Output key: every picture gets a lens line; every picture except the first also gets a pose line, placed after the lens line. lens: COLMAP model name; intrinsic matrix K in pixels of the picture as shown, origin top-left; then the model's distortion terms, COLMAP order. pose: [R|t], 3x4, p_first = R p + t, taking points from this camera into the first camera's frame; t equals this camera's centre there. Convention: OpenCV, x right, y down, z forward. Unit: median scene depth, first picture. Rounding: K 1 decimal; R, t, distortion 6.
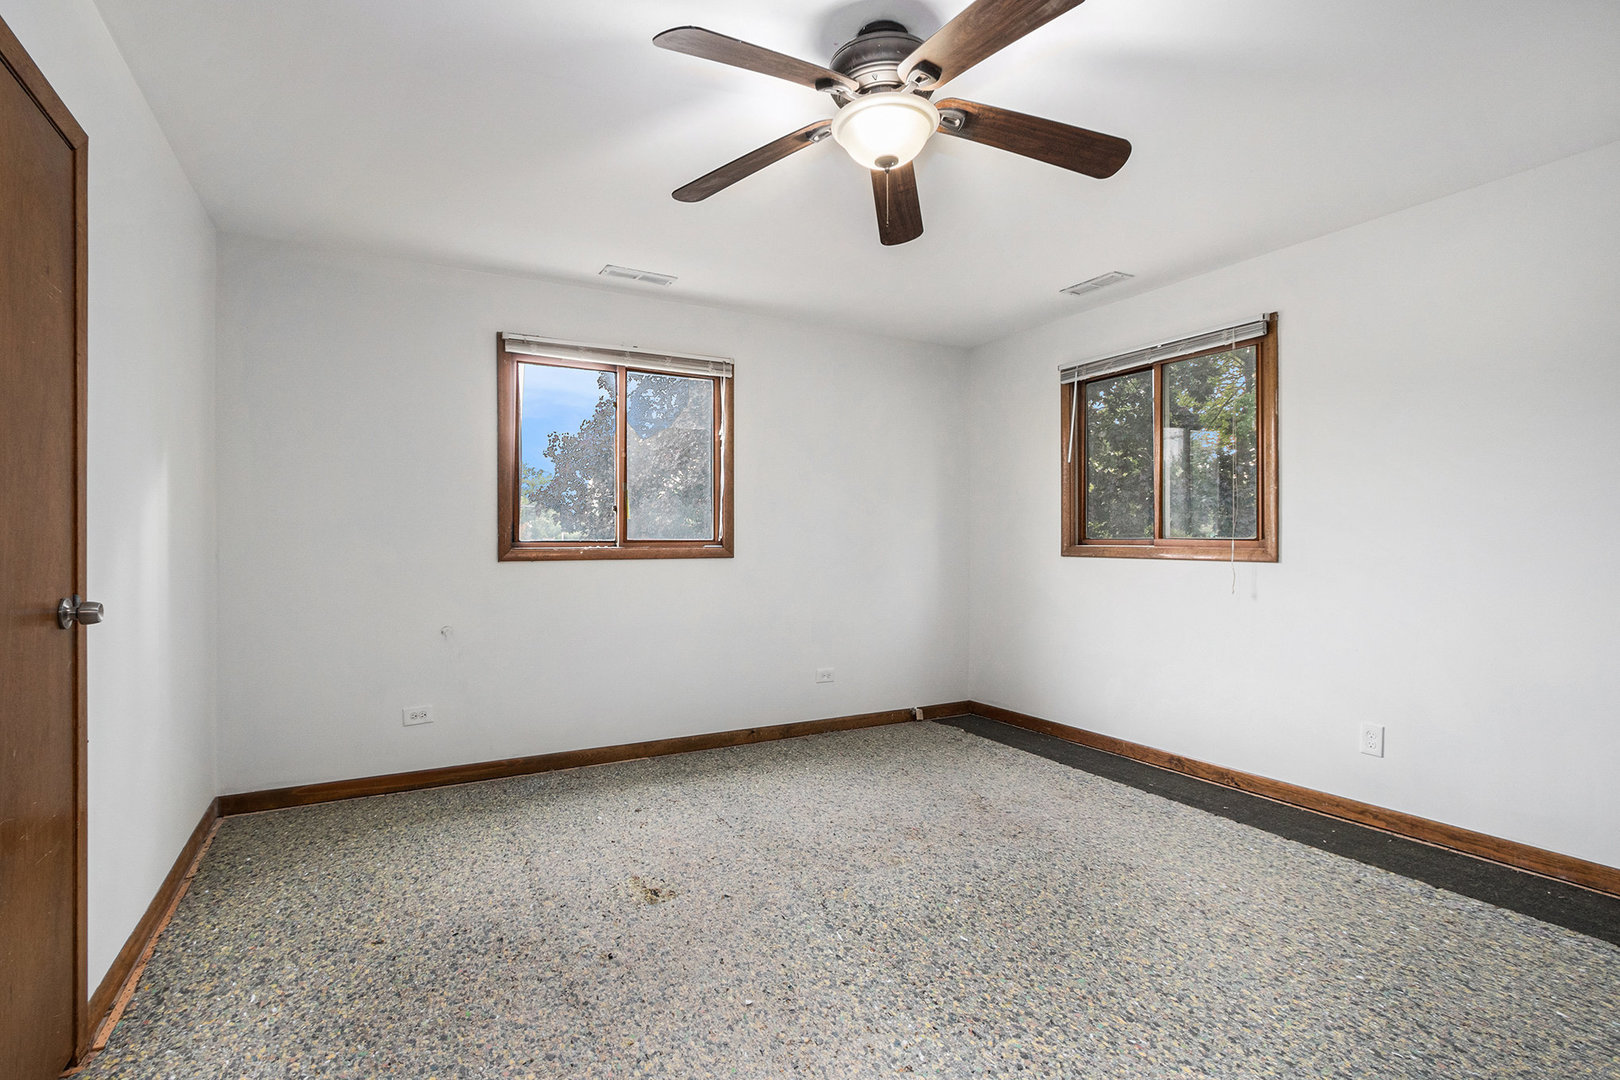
lens RADIAL K [[770.2, 0, 811.4], [0, 770.2, 539.0], [0, 0, 1]] dist [-0.006021, -0.000325]
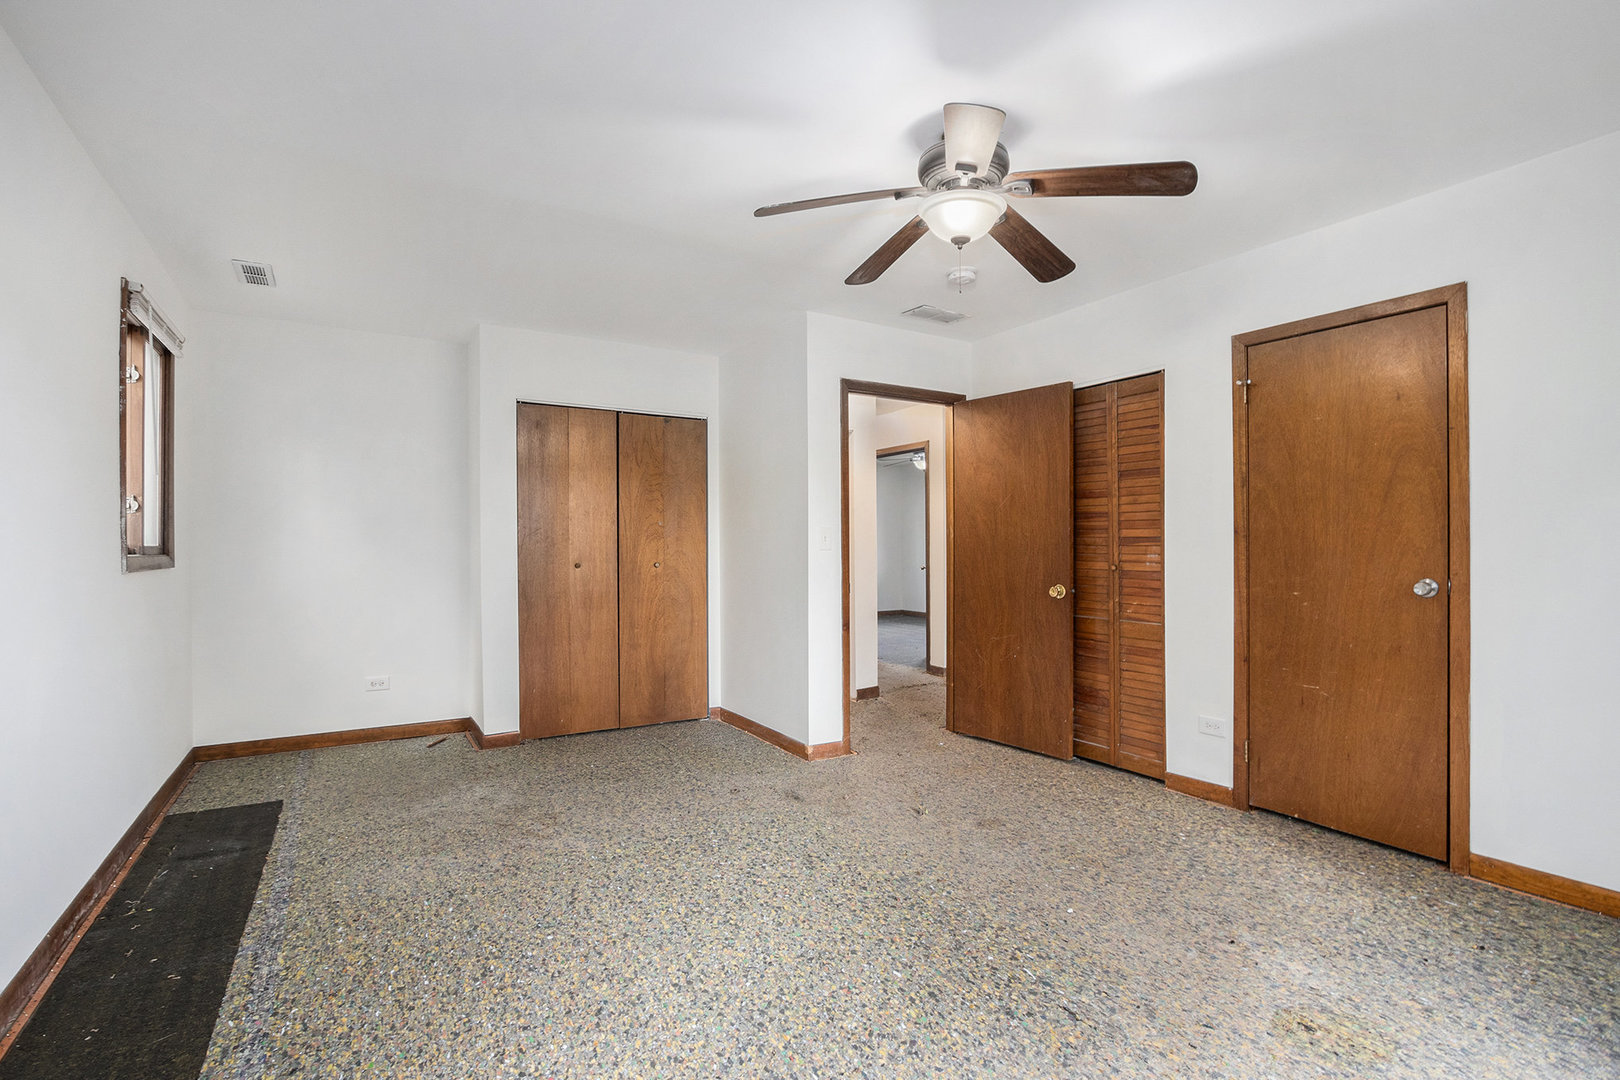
lens RADIAL K [[770.2, 0, 809.7], [0, 770.2, 540.7], [0, 0, 1]] dist [-0.006021, -0.000325]
pose [[-0.999334, 0.002591, -0.036389, 0.334499], [0.002896, 0.999961, -0.008324, -0.000555], [0.036366, -0.008424, -0.999303, 1.918476]]
